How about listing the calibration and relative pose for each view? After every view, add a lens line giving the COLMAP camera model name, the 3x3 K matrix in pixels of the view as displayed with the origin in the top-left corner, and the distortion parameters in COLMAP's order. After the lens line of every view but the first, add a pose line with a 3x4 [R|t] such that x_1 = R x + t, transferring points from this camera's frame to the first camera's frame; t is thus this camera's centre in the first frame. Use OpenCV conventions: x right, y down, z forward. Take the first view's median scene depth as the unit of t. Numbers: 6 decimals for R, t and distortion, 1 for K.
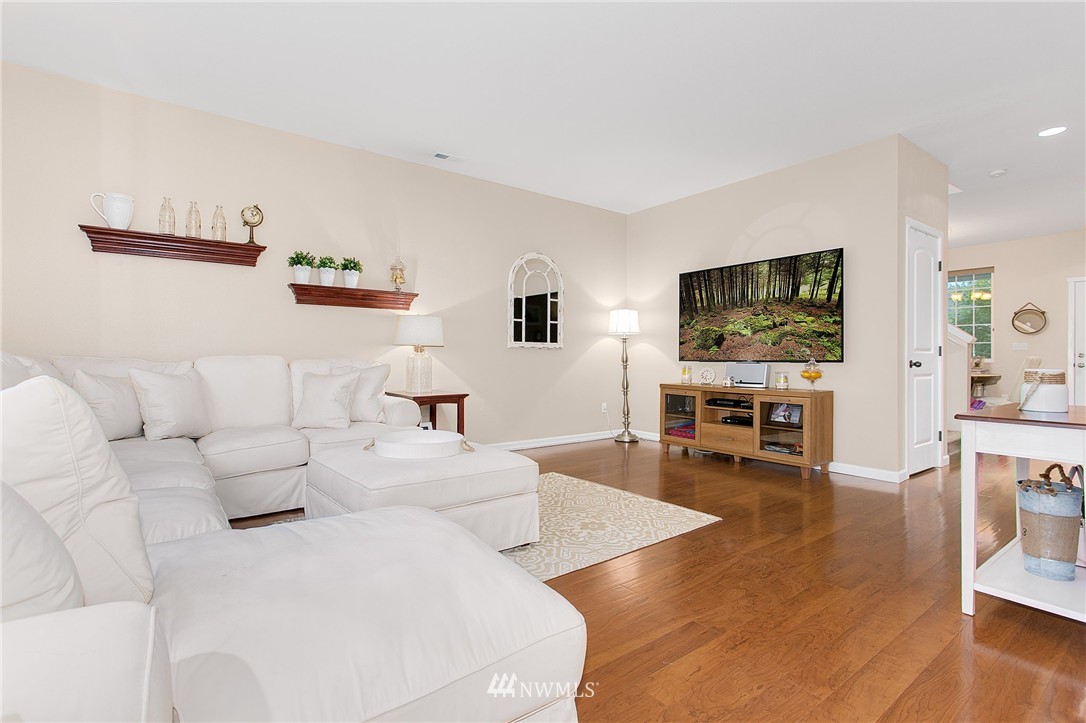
lens RADIAL K [[517.0, 0, 536.0], [0, 517.0, 351.1], [0, 0, 1]] dist [0.001208, -0.000940]
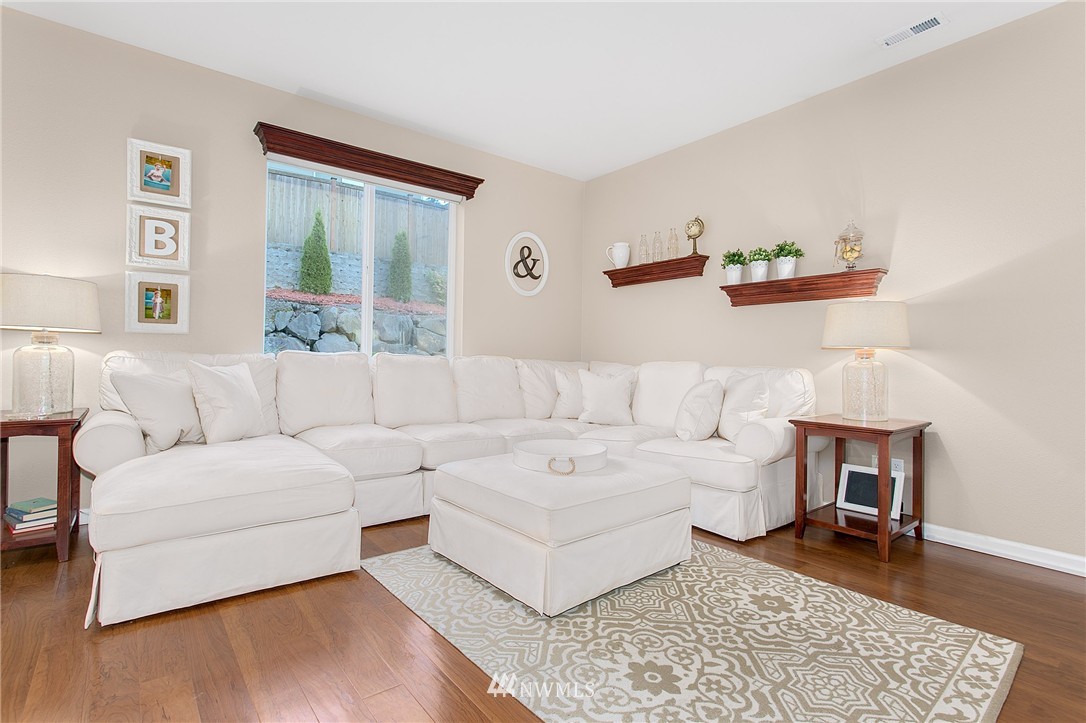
lens RADIAL K [[517.0, 0, 544.8], [0, 517.0, 357.4], [0, 0, 1]] dist [0.001208, -0.000940]
pose [[0.026231, -0.009763, -0.999608, 0.461914], [-0.008741, 0.999912, -0.009996, 0.012904], [0.999618, 0.009000, 0.026143, 0.631483]]
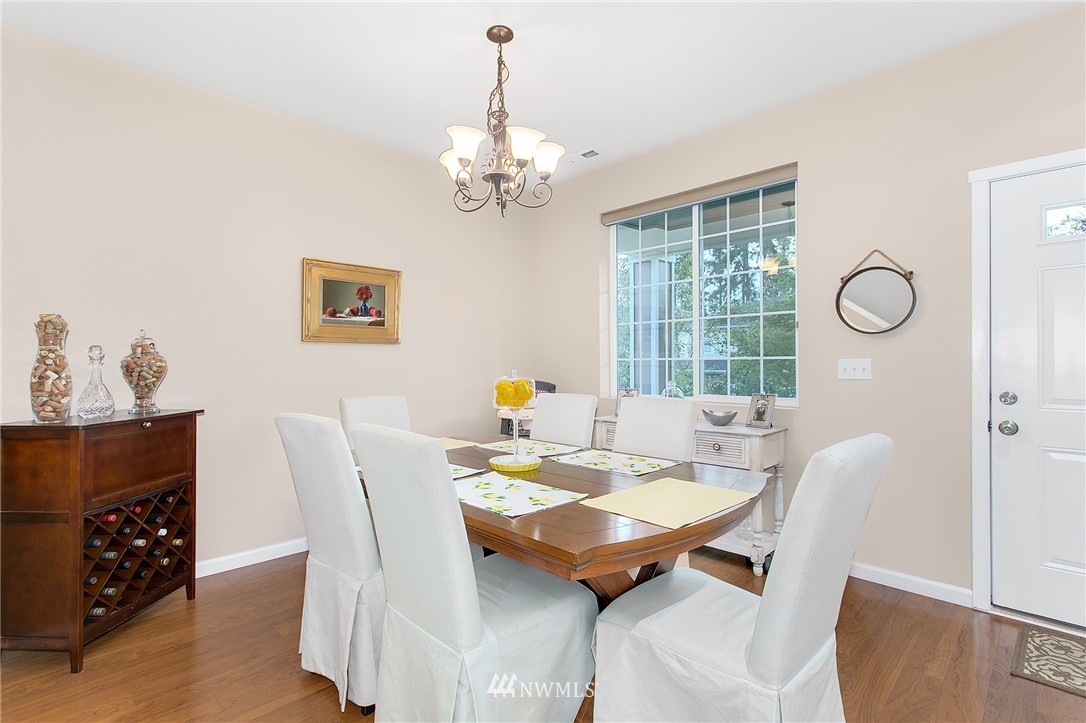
lens RADIAL K [[517.0, 0, 550.9], [0, 517.0, 360.2], [0, 0, 1]] dist [0.001208, -0.000940]
pose [[0.989888, -0.008238, 0.141613, 1.320485], [0.007517, 0.999956, 0.005623, -0.036273], [-0.141653, -0.004502, 0.989906, 1.313513]]
